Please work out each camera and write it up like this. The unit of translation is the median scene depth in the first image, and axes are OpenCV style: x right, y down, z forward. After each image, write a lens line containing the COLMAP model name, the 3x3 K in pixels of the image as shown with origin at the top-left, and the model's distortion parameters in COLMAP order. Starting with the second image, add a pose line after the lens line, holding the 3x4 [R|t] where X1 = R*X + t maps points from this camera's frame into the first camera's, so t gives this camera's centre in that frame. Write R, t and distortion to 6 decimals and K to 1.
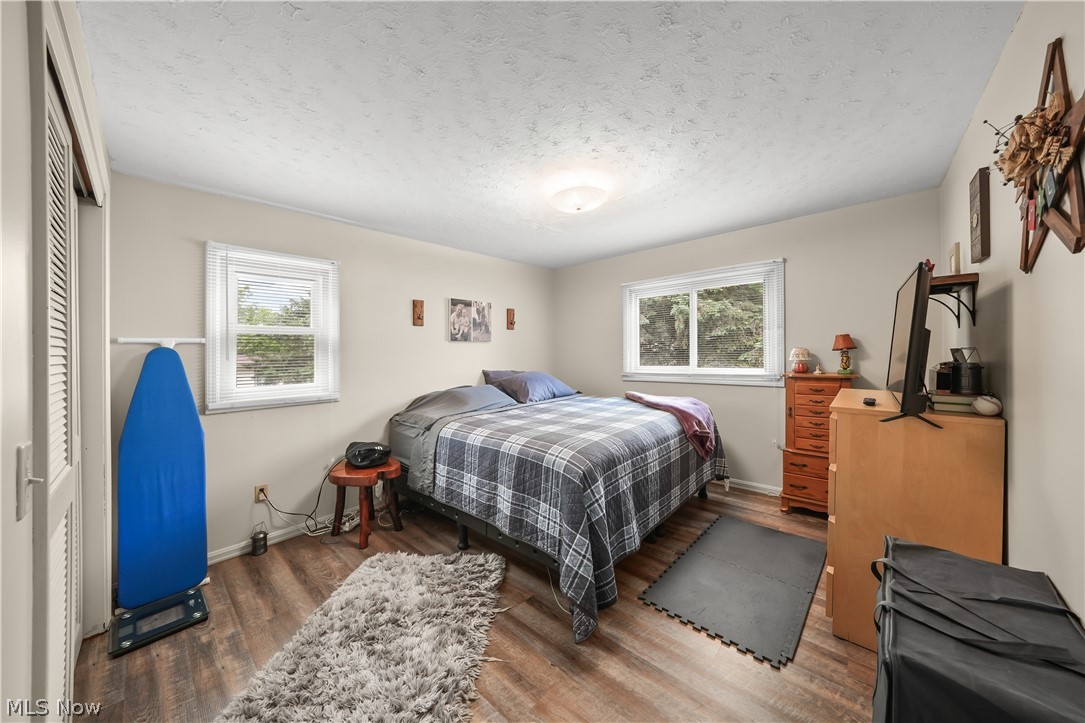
lens RADIAL K [[378.5, 0, 539.8], [0, 378.5, 353.9], [0, 0, 1]] dist [-0.023444, 0.001970]
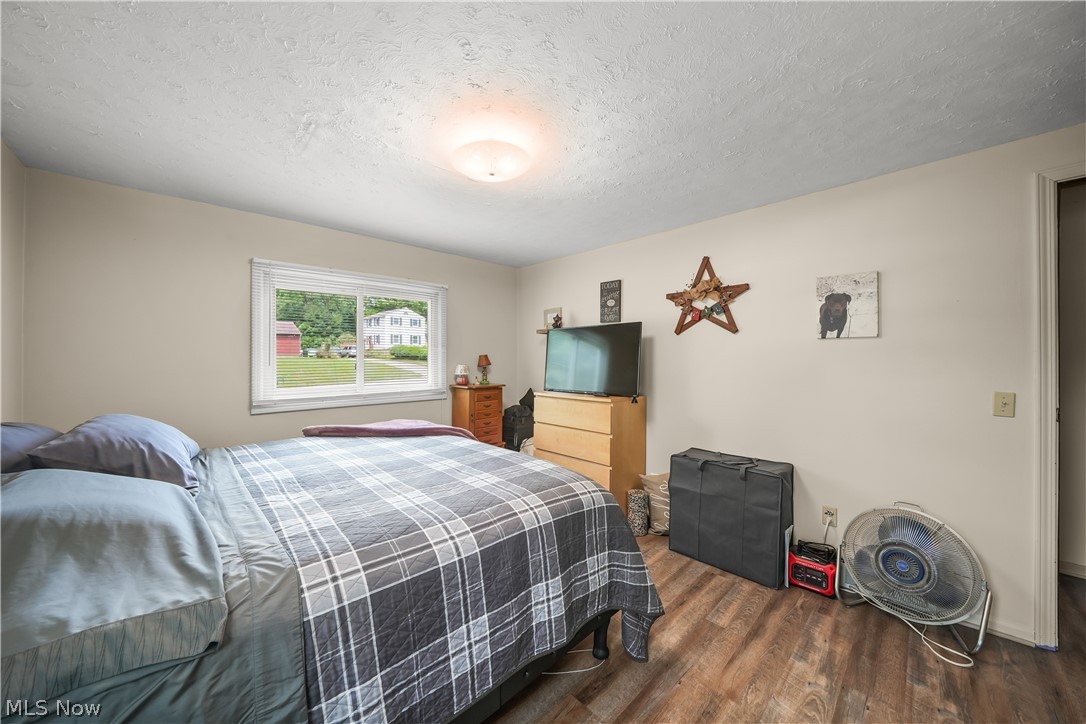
lens RADIAL K [[378.9, 0, 540.8], [0, 378.9, 366.9], [0, 0, 1]] dist [-0.023444, 0.001970]
pose [[0.048497, 0.004129, 0.998815, -0.696304], [0.008207, 0.999956, -0.004532, -0.000937], [-0.998790, 0.008417, 0.048461, 0.941475]]
